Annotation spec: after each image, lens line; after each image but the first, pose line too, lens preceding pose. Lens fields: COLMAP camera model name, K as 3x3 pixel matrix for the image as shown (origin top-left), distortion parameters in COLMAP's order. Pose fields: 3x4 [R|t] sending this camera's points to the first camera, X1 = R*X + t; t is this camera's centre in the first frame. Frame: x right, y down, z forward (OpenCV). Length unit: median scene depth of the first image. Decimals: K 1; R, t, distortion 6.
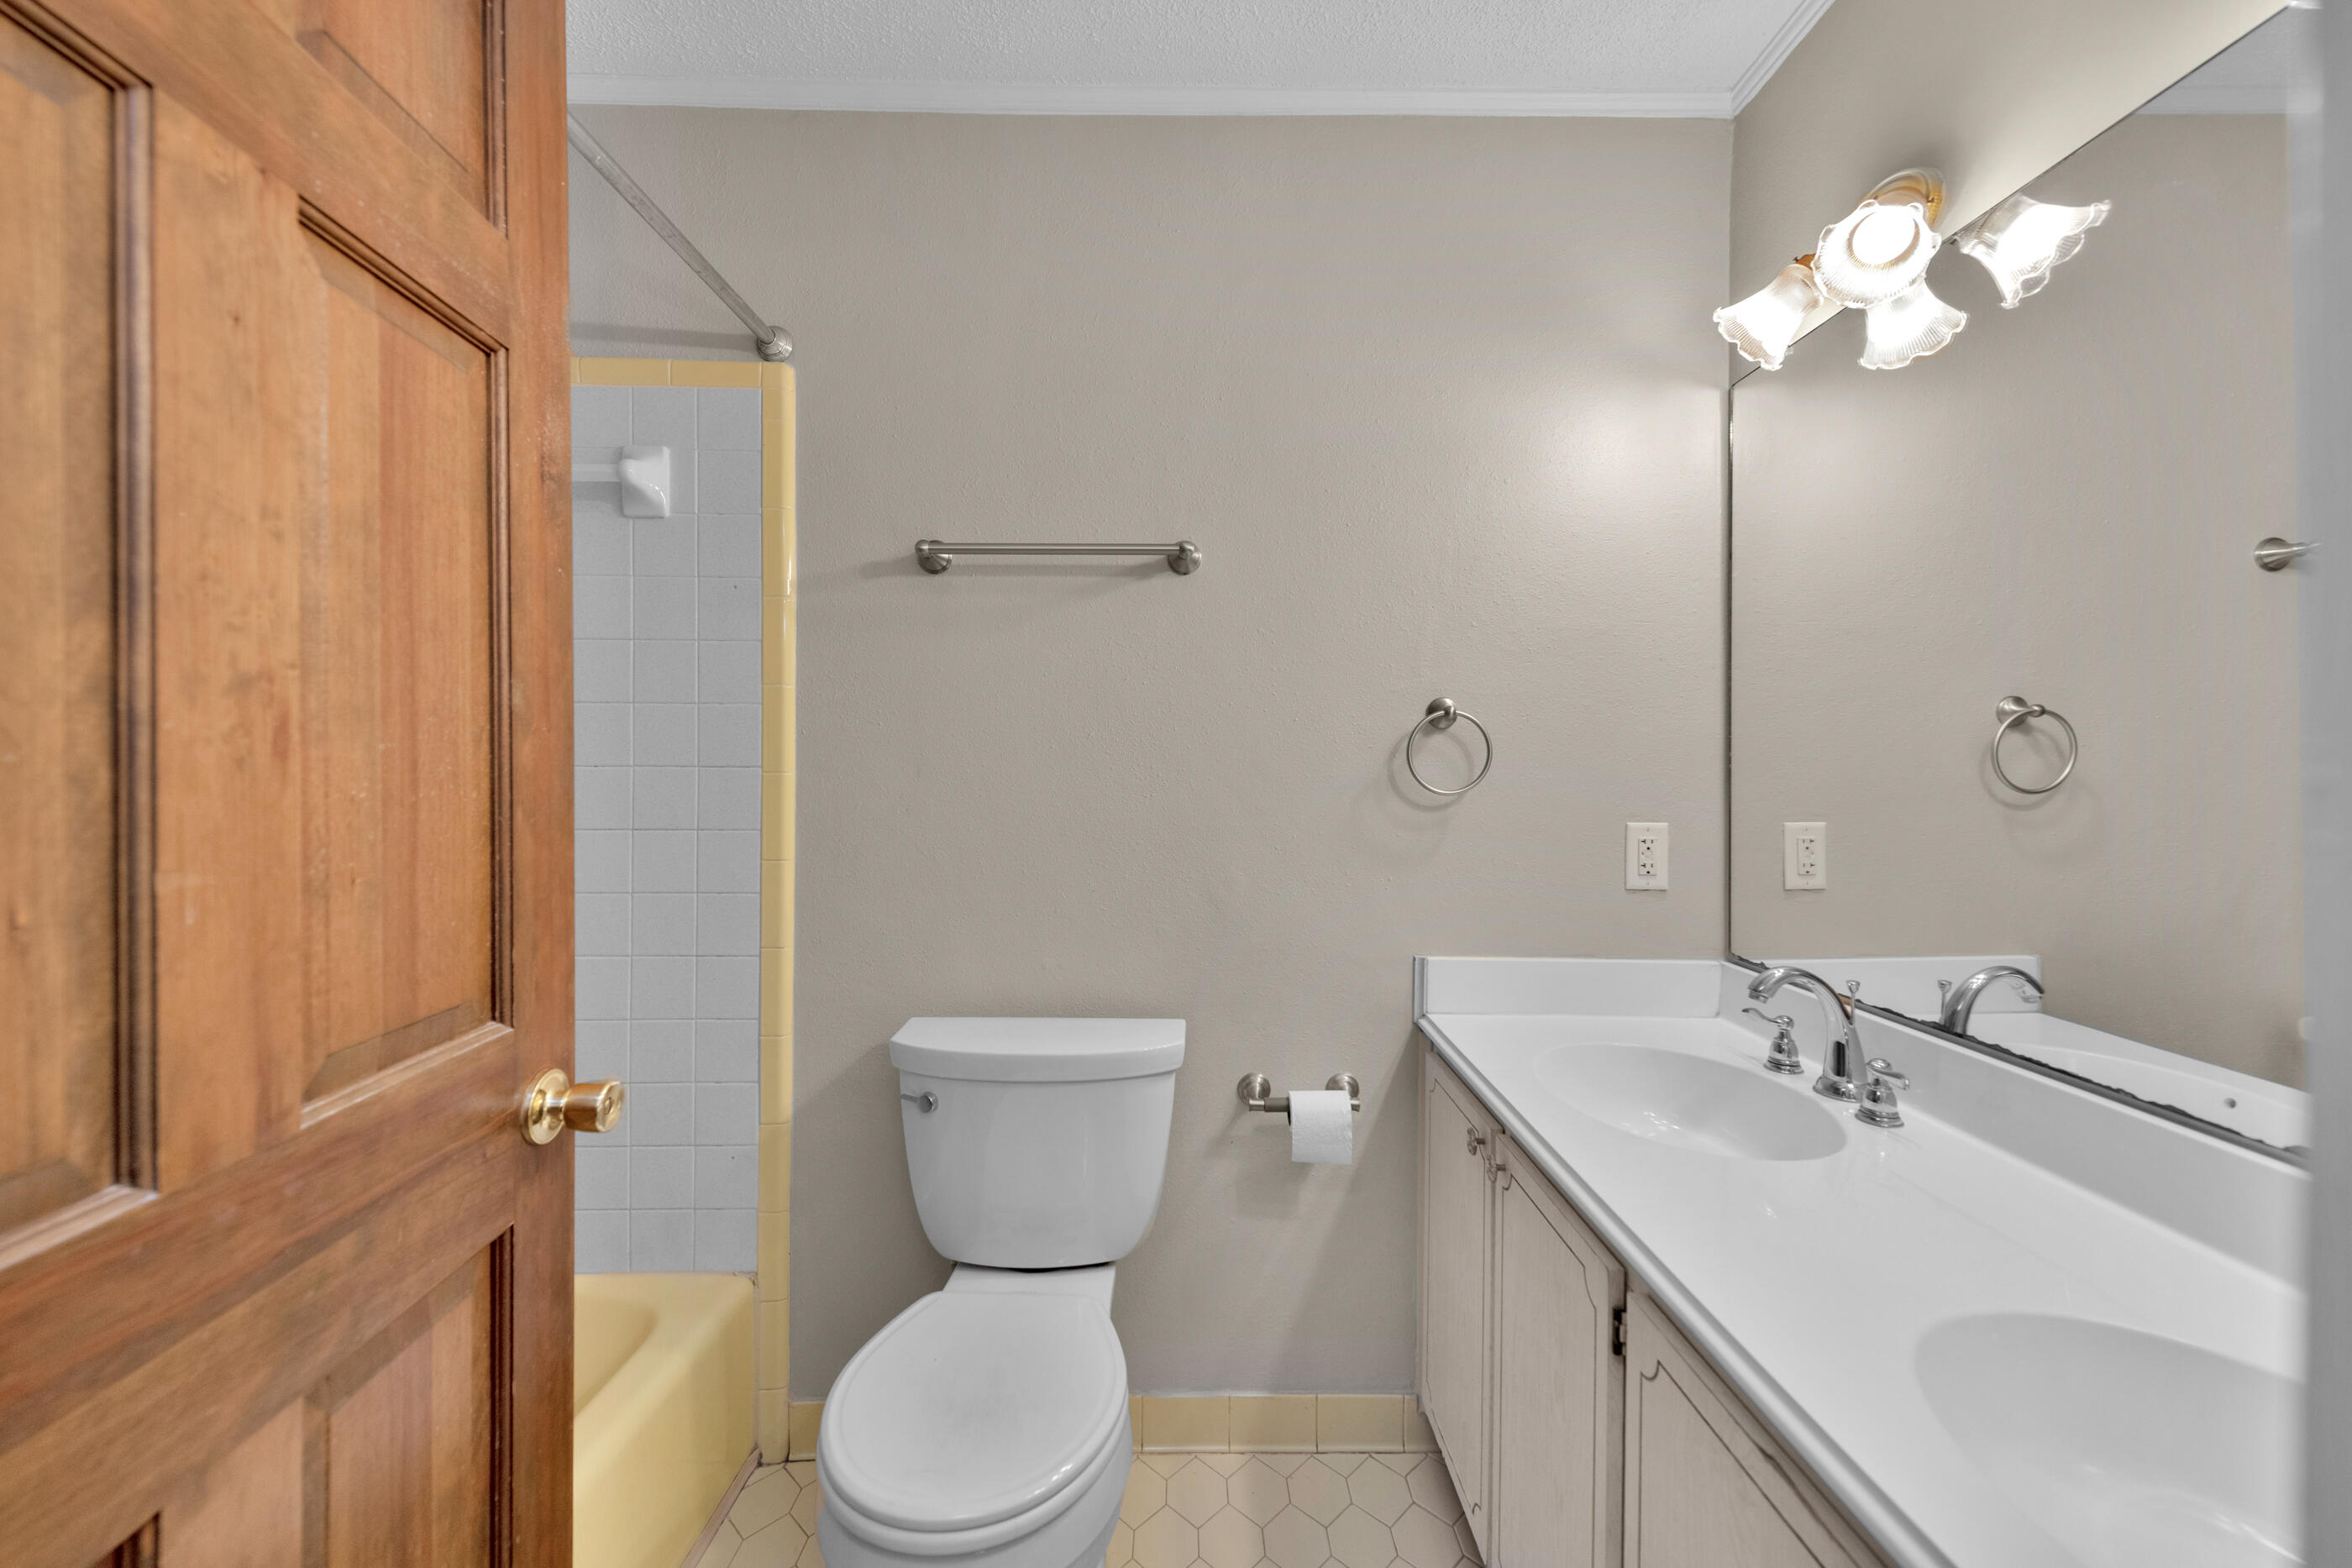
lens RADIAL K [[956.7, 0, 1180.2], [0, 956.7, 771.2], [0, 0, 1]] dist [0.019442, -0.004689]
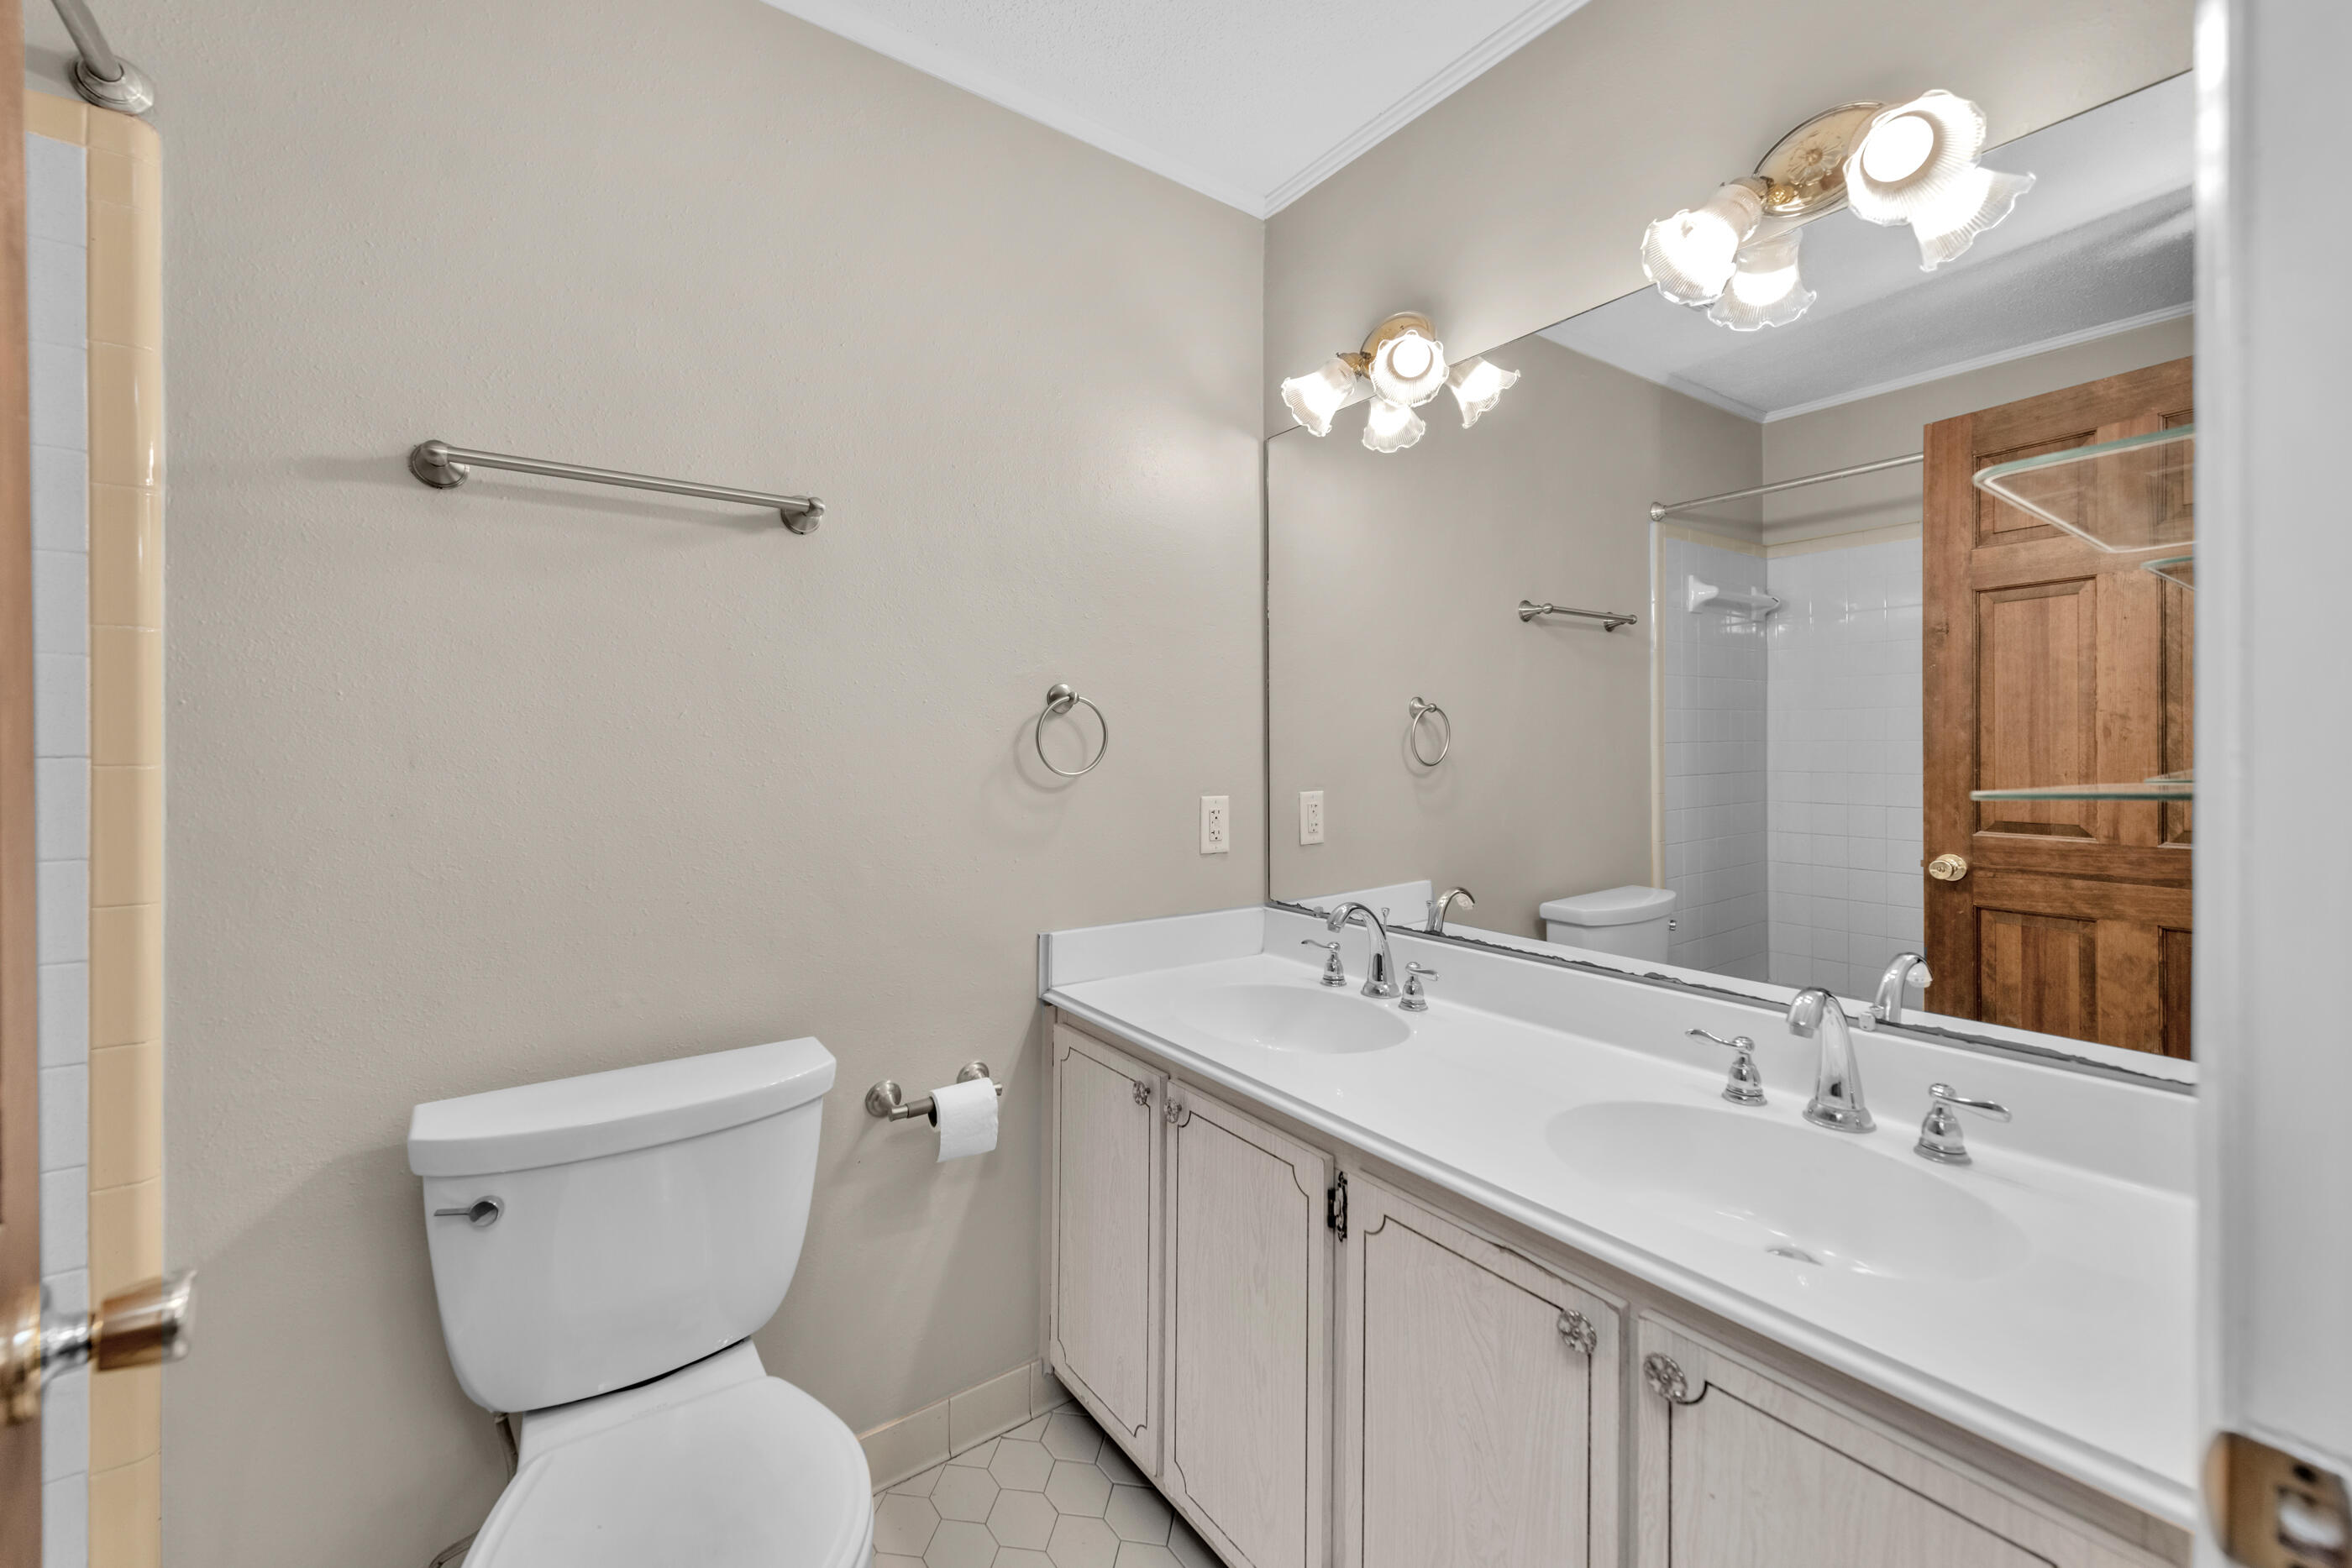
lens RADIAL K [[956.7, 0, 1228.1], [0, 956.7, 751.6], [0, 0, 1]] dist [0.019442, -0.004689]
pose [[0.801160, -0.007675, 0.598401, -0.217245], [0.008973, 0.999959, 0.000812, -0.001723], [-0.598383, 0.004719, 0.801197, 0.055460]]
